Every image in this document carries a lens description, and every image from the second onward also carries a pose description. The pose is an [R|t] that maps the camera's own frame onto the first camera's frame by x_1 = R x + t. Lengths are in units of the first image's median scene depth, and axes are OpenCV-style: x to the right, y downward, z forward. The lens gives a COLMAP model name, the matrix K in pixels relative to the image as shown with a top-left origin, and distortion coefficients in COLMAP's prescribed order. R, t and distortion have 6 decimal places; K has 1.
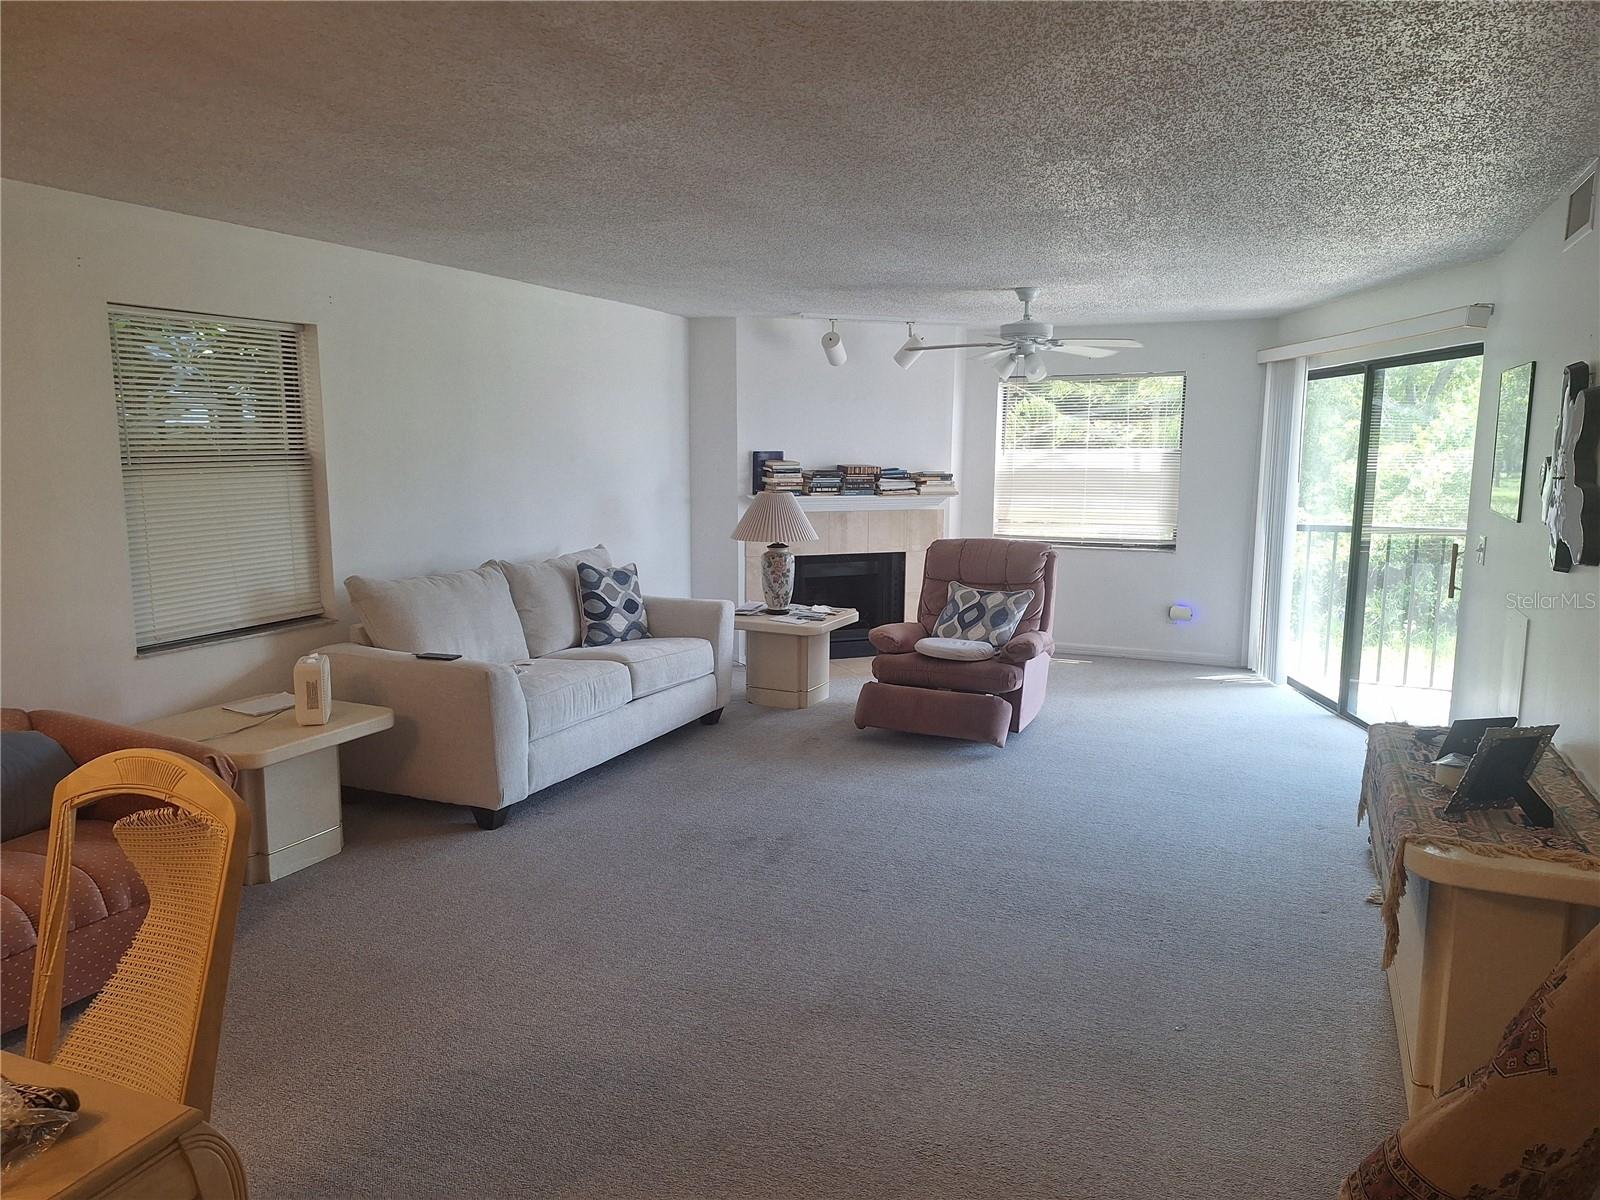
lens RADIAL K [[1111.7, 0, 789.9], [0, 1111.7, 627.7], [0, 0, 1]] dist [0.100731, -0.126354]
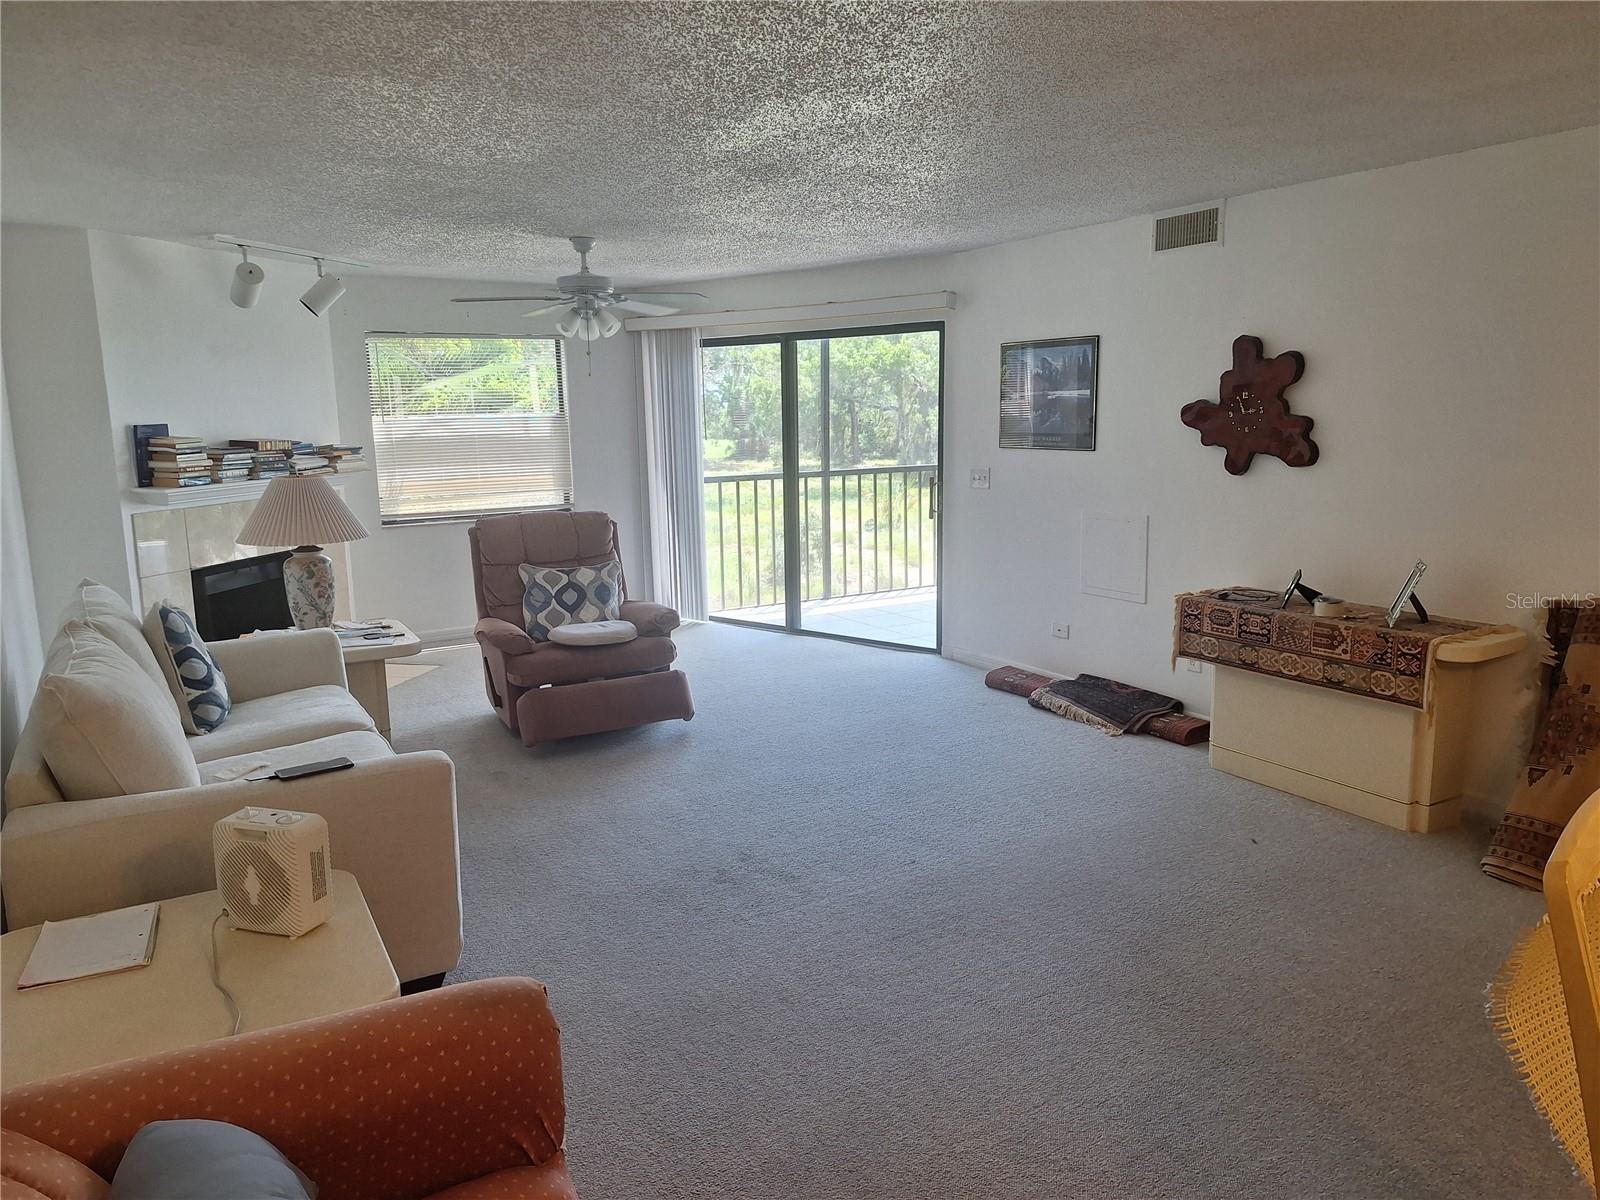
lens RADIAL K [[1200.9, 0, 703.1], [0, 1200.9, 604.9], [0, 0, 1]] dist [0.009302, -0.040703]
pose [[0.538073, -0.150837, 0.829292, -0.572424], [0.157743, 0.984496, 0.076718, -0.060815], [-0.828006, 0.089535, 0.553524, 0.372831]]
